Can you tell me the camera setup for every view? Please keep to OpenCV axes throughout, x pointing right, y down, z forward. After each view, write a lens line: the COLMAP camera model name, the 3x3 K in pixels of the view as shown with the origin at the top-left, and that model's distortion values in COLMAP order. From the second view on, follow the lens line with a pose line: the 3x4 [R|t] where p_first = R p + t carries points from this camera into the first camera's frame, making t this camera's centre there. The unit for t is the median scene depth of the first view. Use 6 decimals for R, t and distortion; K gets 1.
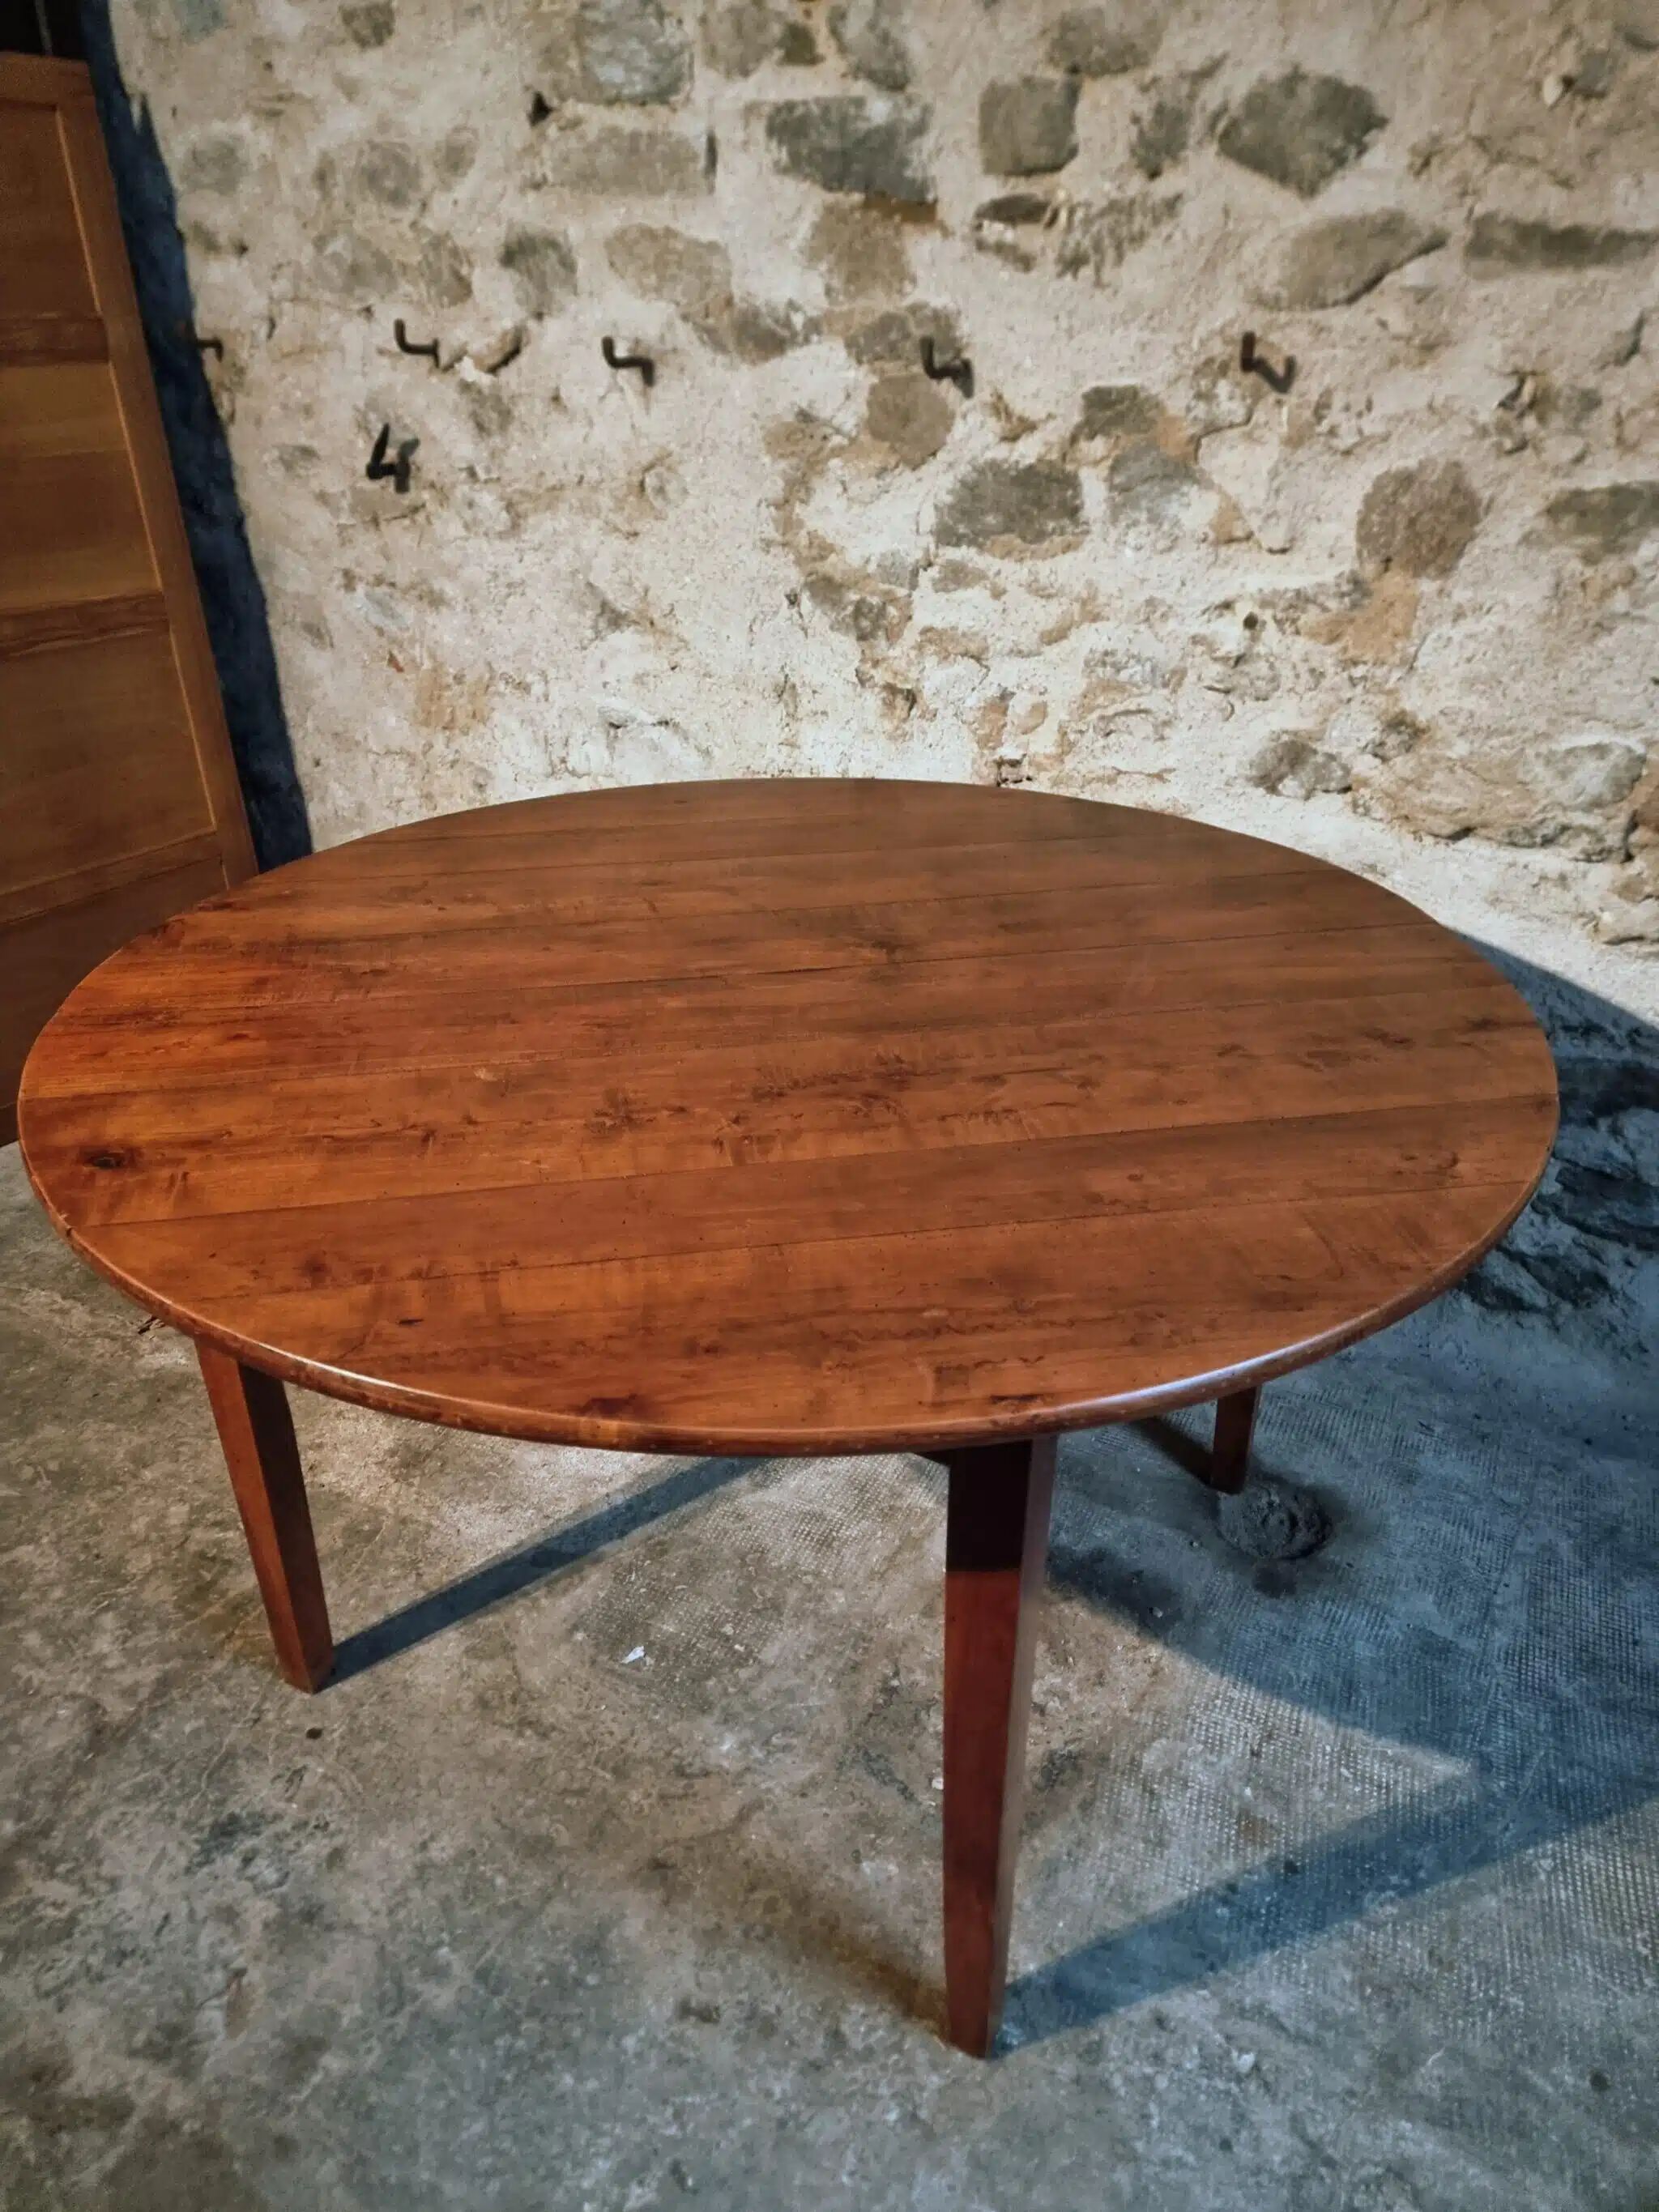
lens RADIAL K [[1528.1, 0, 815.6], [0, 1528.1, 1097.6], [0, 0, 1]] dist [0.065342, -0.064318]
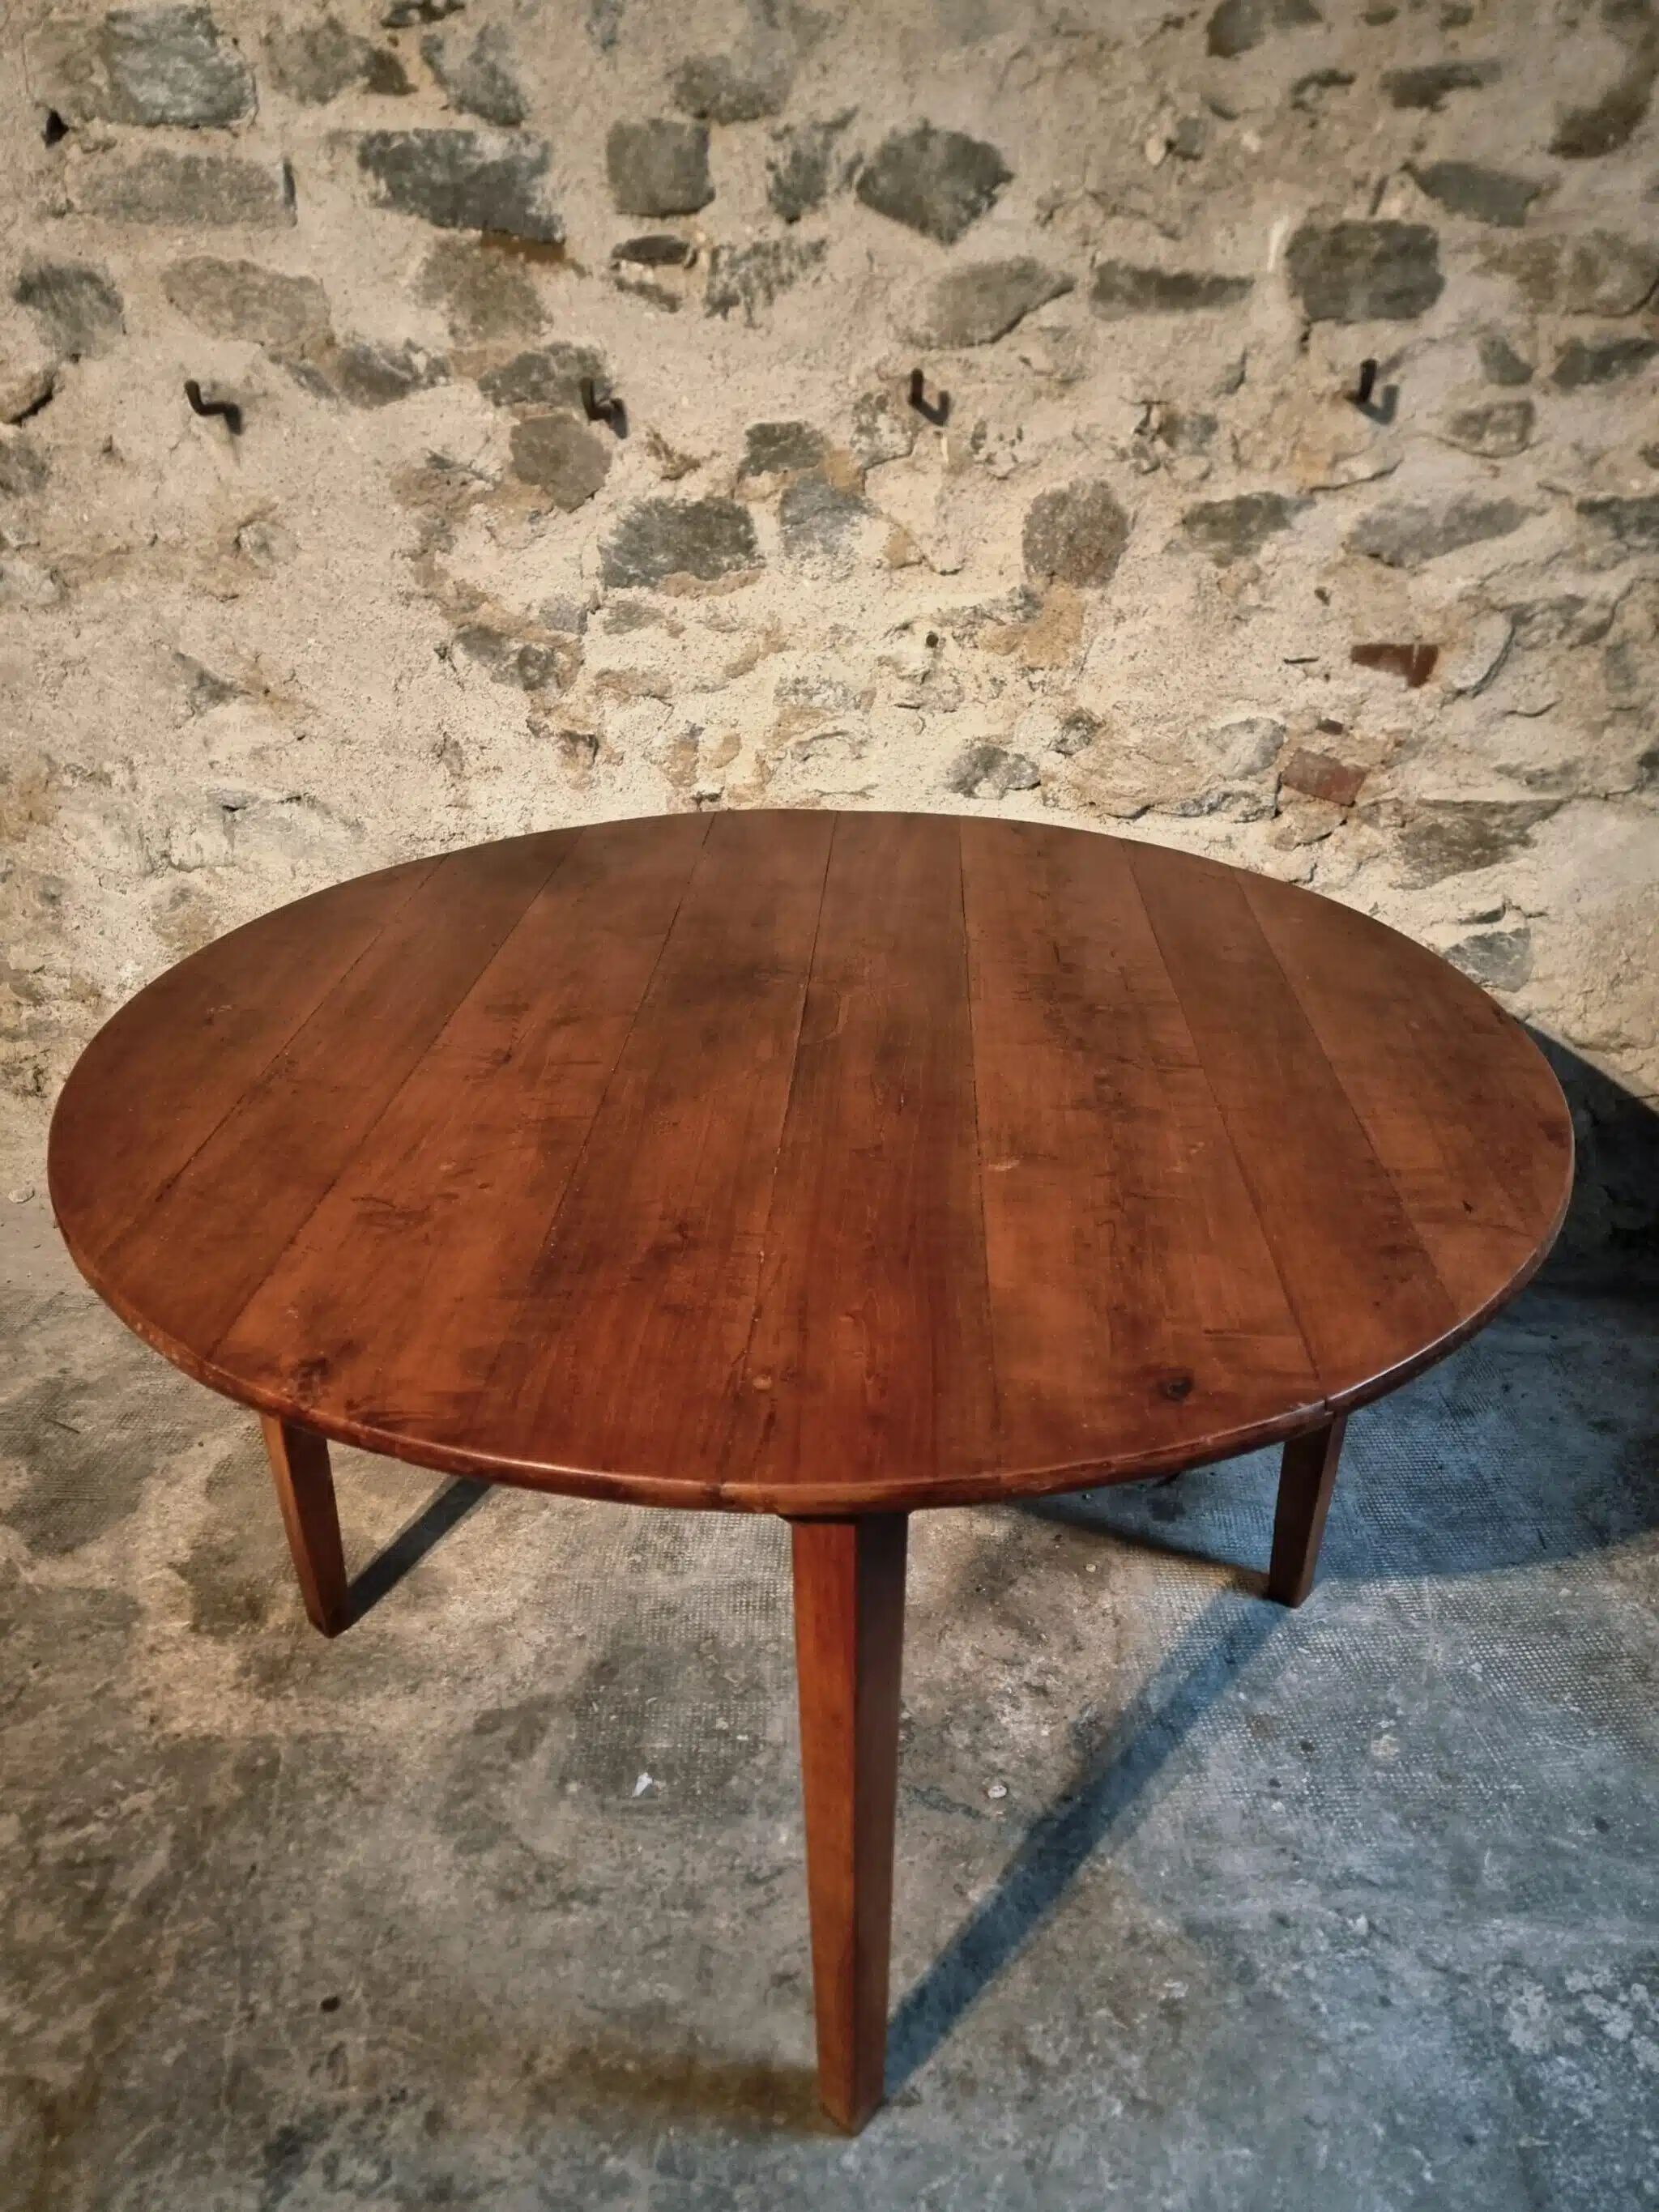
lens RADIAL K [[1554.2, 0, 832.4], [0, 1554.2, 1099.5], [0, 0, 1]] dist [0.072058, -0.070036]
pose [[0.906201, -0.193032, 0.376216, -0.243142], [0.199894, 0.979590, 0.021126, -0.034080], [-0.372616, 0.056059, 0.926291, 0.044773]]
